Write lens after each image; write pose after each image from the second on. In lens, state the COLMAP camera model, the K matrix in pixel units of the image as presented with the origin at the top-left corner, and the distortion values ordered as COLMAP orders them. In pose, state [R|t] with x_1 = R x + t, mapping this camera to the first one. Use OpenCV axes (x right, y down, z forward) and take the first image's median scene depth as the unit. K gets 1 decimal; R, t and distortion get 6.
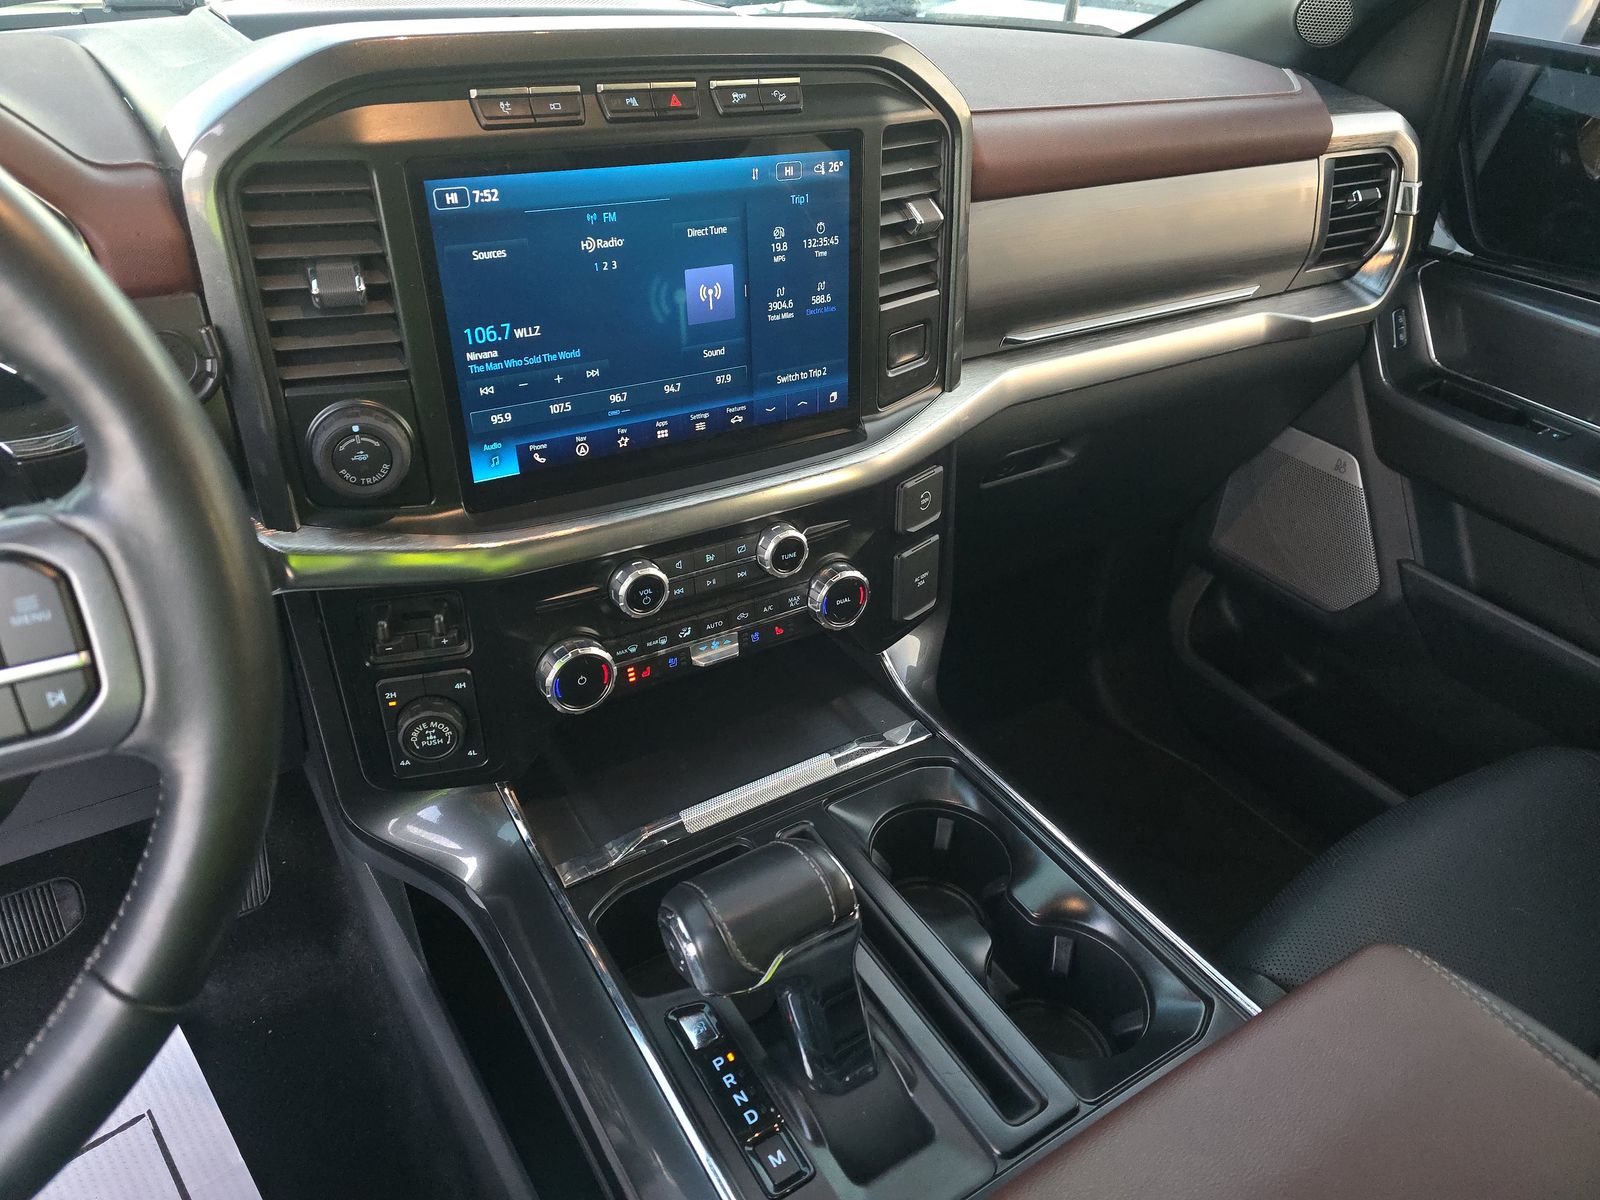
lens RADIAL K [[1069.0, 0, 800.0], [0, 1069.0, 600.0], [0, 0, 1]] dist [0.005853, 0.003040]
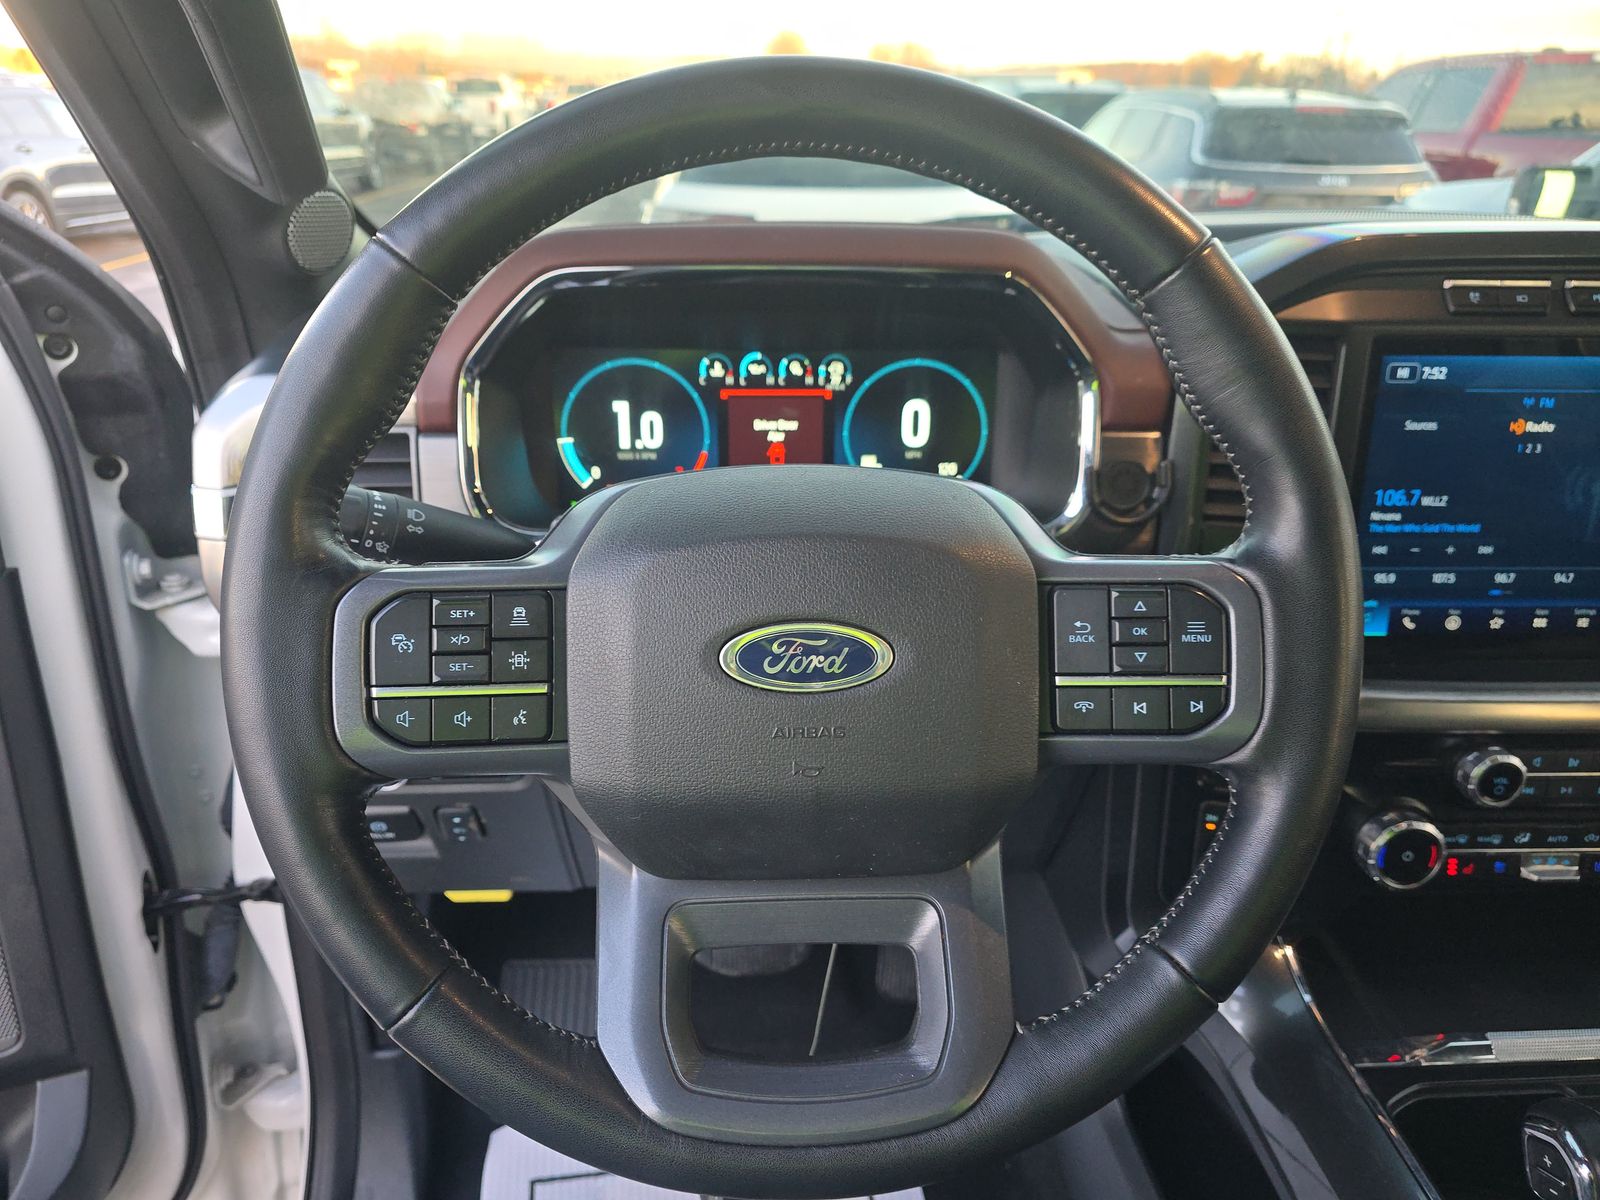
lens RADIAL K [[1076.8, 0, 800.1], [0, 1076.8, 547.7], [0, 0, 1]] dist [-0.005209, -0.002362]
pose [[0.865774, 0.156425, -0.475360, -0.267271], [-0.247972, 0.959173, -0.136000, 0.076983], [0.434679, 0.235621, 0.869216, -0.135807]]
